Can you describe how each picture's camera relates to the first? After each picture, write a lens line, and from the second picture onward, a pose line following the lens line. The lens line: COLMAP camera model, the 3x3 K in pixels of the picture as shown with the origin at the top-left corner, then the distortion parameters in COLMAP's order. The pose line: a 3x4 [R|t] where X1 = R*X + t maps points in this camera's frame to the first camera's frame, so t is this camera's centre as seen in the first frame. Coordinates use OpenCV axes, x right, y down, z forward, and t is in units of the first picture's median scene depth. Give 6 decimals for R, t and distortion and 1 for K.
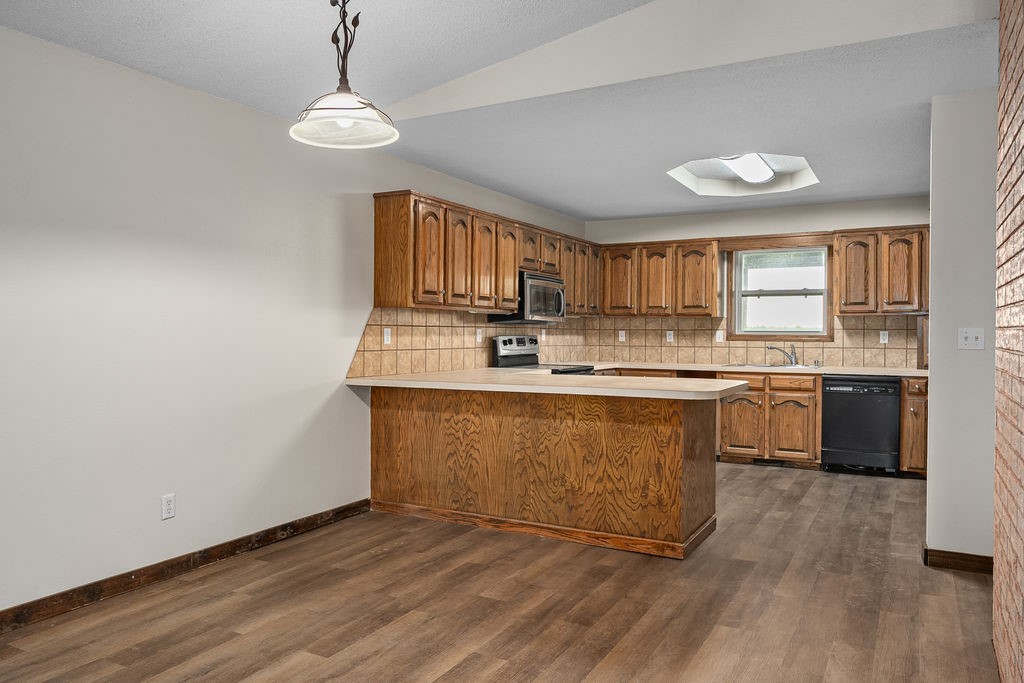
lens RADIAL K [[737.2, 0, 510.6], [0, 737.2, 341.4], [0, 0, 1]] dist [0.000484, 0.000447]
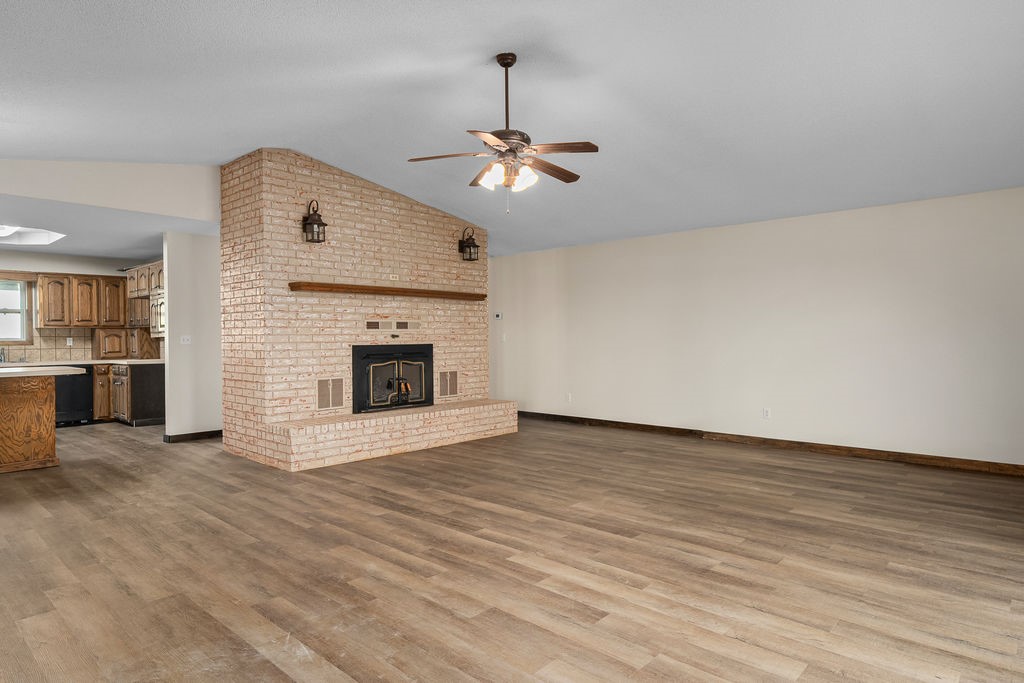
lens RADIAL K [[598.5, 0, 512.1], [0, 598.5, 340.5], [0, 0, 1]] dist [-0.004051, -0.000656]
pose [[0.238320, -0.011787, 0.971115, -0.543834], [0.021729, 0.999741, 0.006802, 0.004305], [-0.970944, 0.019481, 0.238514, -0.249671]]
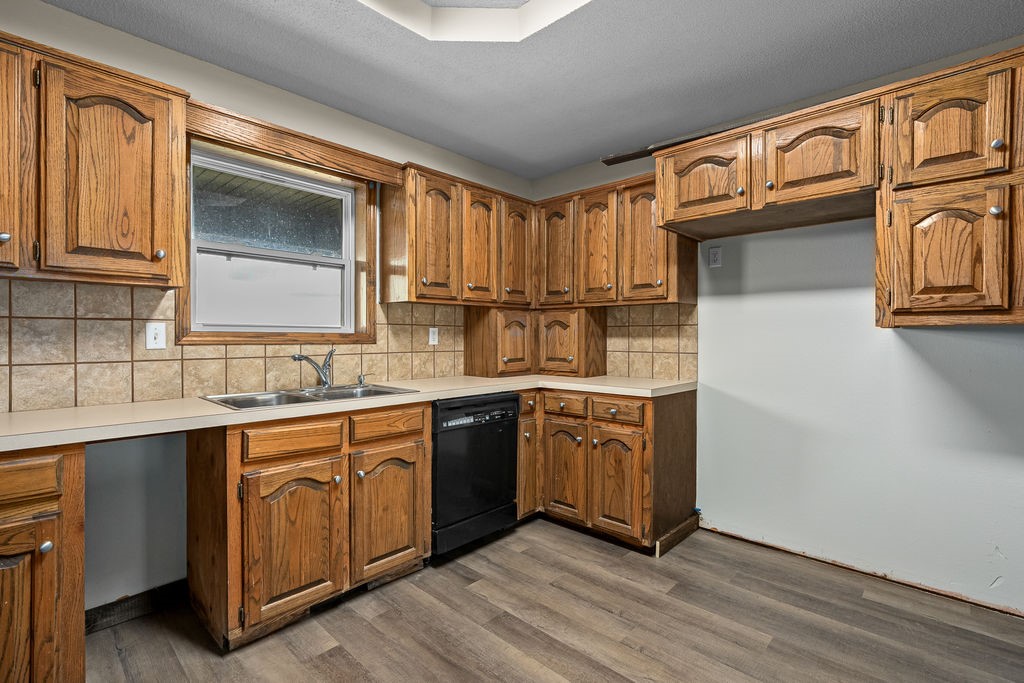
lens RADIAL K [[468.3, 0, 507.7], [0, 468.3, 341.3], [0, 0, 1]] dist [-0.005316, -0.000570]
pose [[0.253154, -0.012499, 0.967345, 0.086025], [0.008531, 0.999906, 0.010687, -0.005199], [-0.967388, 0.005547, 0.253237, 0.849163]]
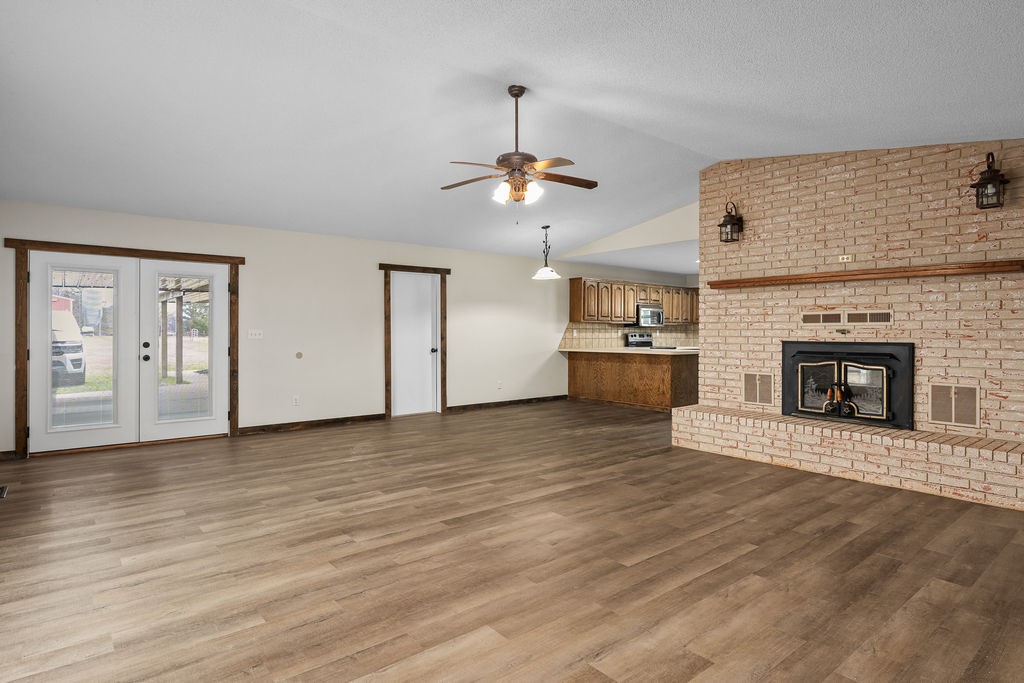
lens RADIAL K [[558.6, 0, 512.5], [0, 558.6, 331.1], [0, 0, 1]] dist [-0.004063, -0.000181]
pose [[0.928739, -0.000887, -0.370733, 0.277578], [-0.004755, 0.999886, -0.014303, 0.012310], [0.370704, 0.015047, 0.928629, -0.703861]]
